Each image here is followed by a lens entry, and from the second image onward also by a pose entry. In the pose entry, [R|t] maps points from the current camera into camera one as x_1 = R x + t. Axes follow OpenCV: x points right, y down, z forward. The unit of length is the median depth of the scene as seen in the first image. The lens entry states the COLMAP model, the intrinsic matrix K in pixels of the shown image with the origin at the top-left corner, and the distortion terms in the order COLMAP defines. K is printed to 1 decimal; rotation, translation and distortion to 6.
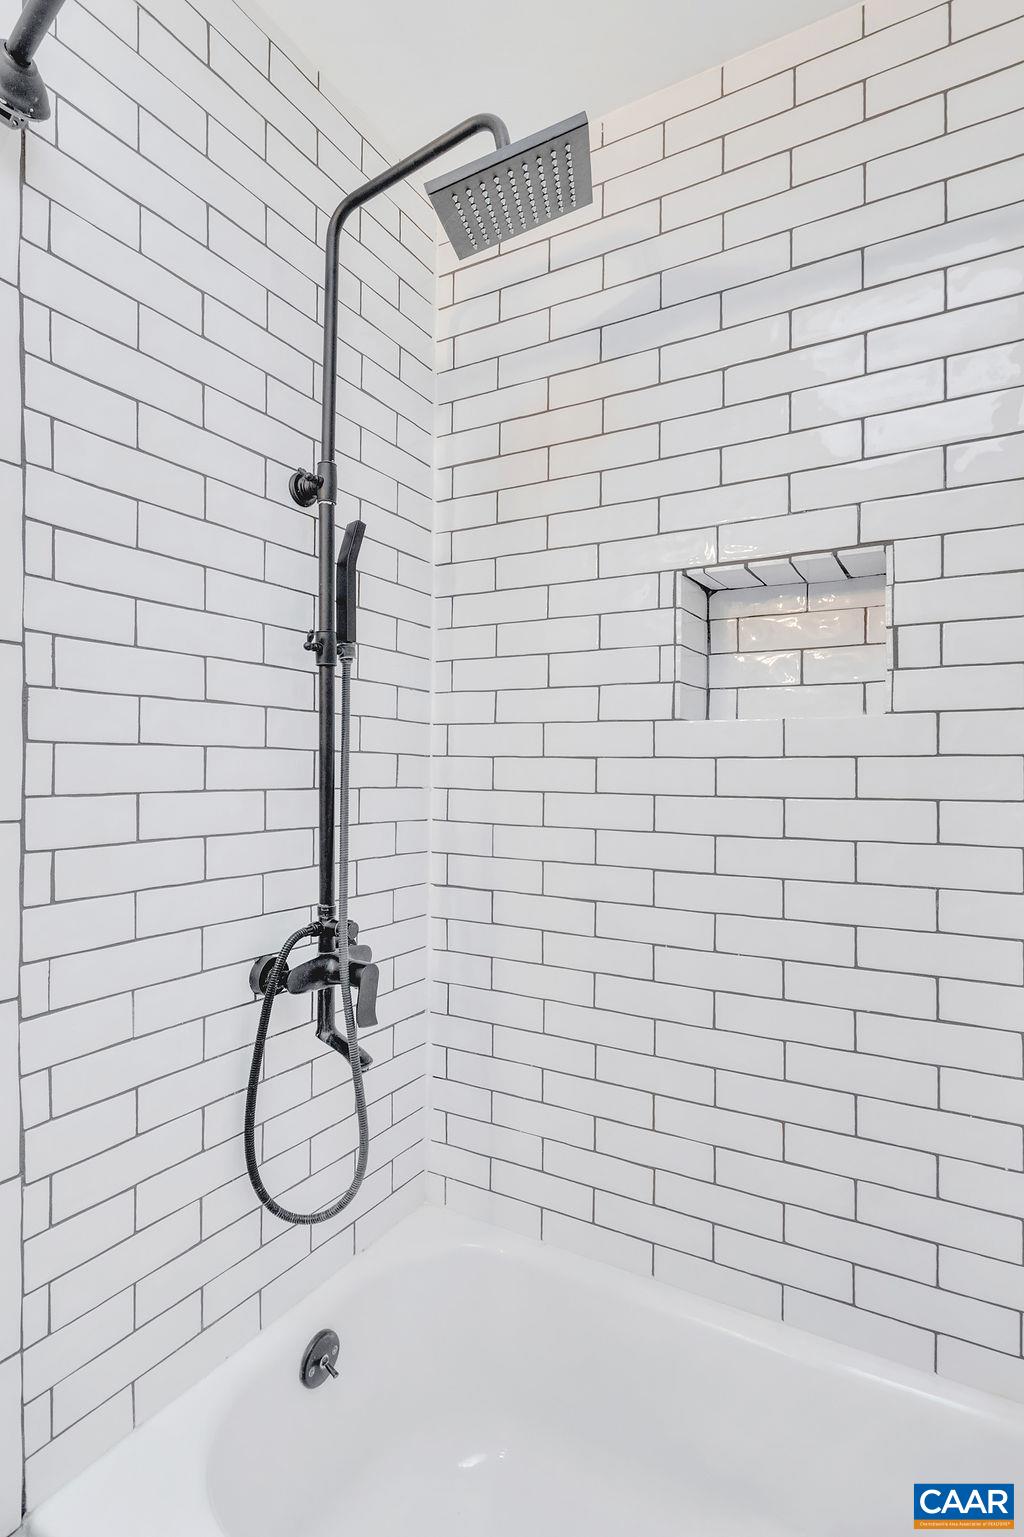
lens RADIAL K [[745.9, 0, 435.1], [0, 745.9, 773.3], [0, 0, 1]] dist [-0.000397, -0.000410]
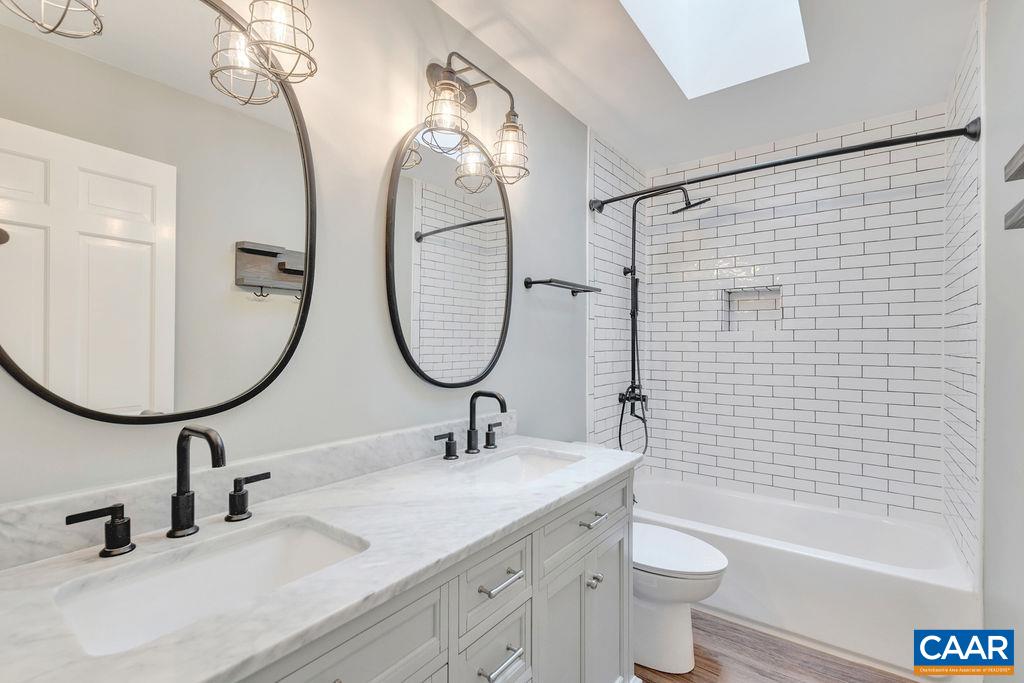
lens RADIAL K [[457.1, 0, 514.6], [0, 457.1, 345.2], [0, 0, 1]] dist [0.000763, -0.000037]
pose [[0.999975, -0.003186, -0.006367, -0.706059], [0.003169, 0.999991, -0.002766, -0.000819], [0.006376, 0.002746, 0.999976, -1.284166]]
